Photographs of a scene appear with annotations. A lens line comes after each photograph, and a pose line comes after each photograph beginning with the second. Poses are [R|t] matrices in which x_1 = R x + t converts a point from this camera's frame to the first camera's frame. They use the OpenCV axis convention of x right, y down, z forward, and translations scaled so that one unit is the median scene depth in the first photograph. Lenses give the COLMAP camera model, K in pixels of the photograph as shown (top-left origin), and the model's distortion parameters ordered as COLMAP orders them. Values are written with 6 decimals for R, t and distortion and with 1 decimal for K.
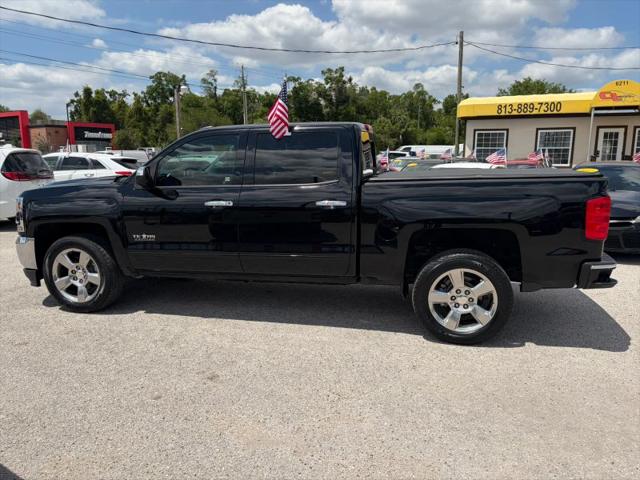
lens RADIAL K [[493.7, 0, 320.0], [0, 493.7, 240.0], [0, 0, 1]] dist [0.070202, -0.090596]
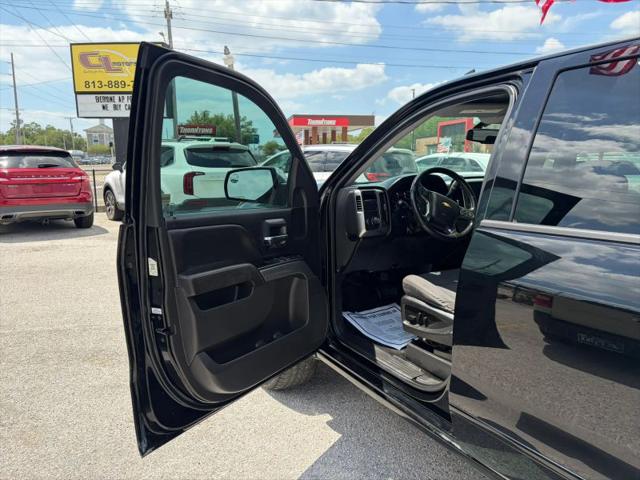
lens RADIAL K [[486.4, 0, 319.4], [0, 486.4, 248.6], [0, 0, 1]] dist [0.008060, 0.002500]
pose [[0.668036, 0.143018, -0.730256, 0.001562], [-0.132705, 0.988522, 0.072201, -0.006769], [0.732200, 0.048676, 0.679348, 0.045557]]
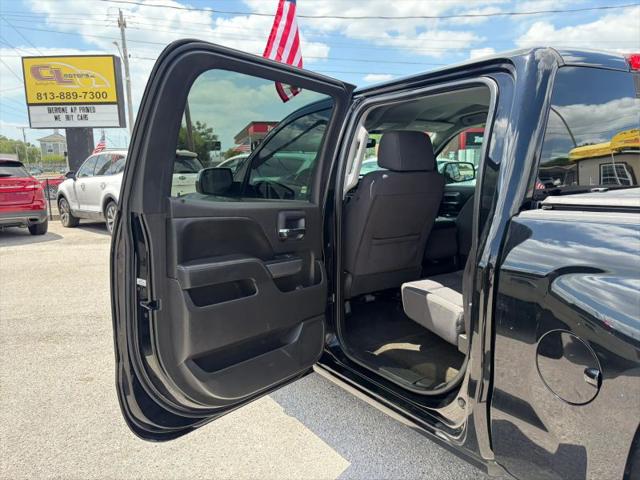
lens RADIAL K [[488.1, 0, 312.9], [0, 488.1, 242.0], [0, 0, 1]] dist [0.065188, -0.078838]
pose [[0.711348, 0.104074, -0.695092, 0.014012], [-0.105482, 0.993583, 0.040818, -0.005985], [0.694880, 0.044283, 0.717761, 0.042168]]
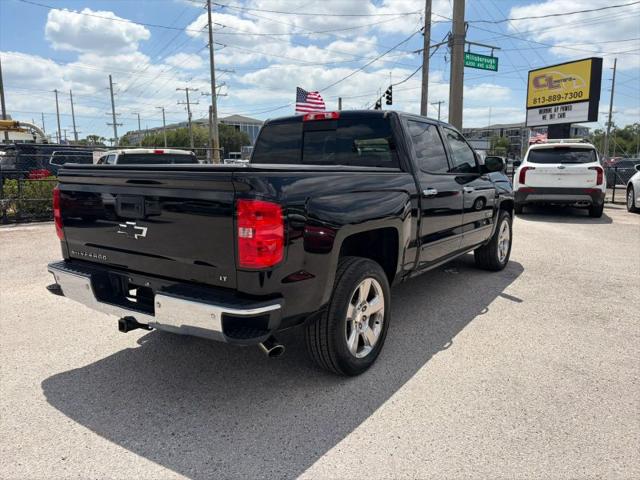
lens RADIAL K [[488.1, 0, 312.9], [0, 488.1, 242.0], [0, 0, 1]] dist [0.065188, -0.078838]
pose [[-0.378459, 0.158626, -0.911925, 0.071413], [-0.153118, 0.960904, 0.230691, -0.015840], [0.912866, 0.226939, -0.339374, 0.101635]]
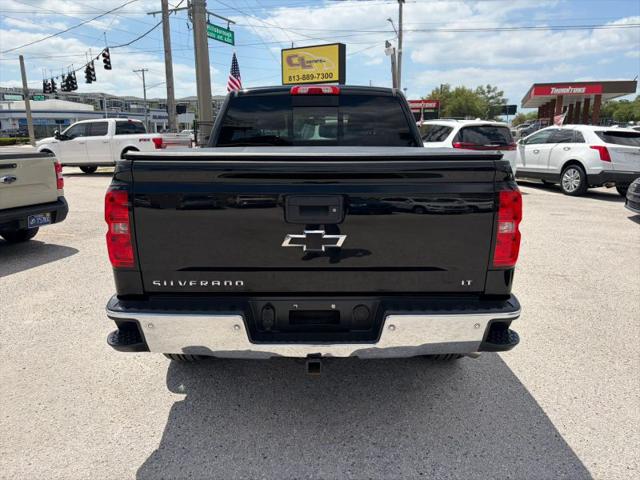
lens RADIAL K [[488.1, 0, 312.9], [0, 488.1, 242.0], [0, 0, 1]] dist [0.065188, -0.078838]
pose [[0.206803, 0.221182, -0.953053, 0.068664], [-0.167329, 0.967755, 0.188285, -0.010318], [0.963968, 0.120535, 0.237145, 0.063776]]
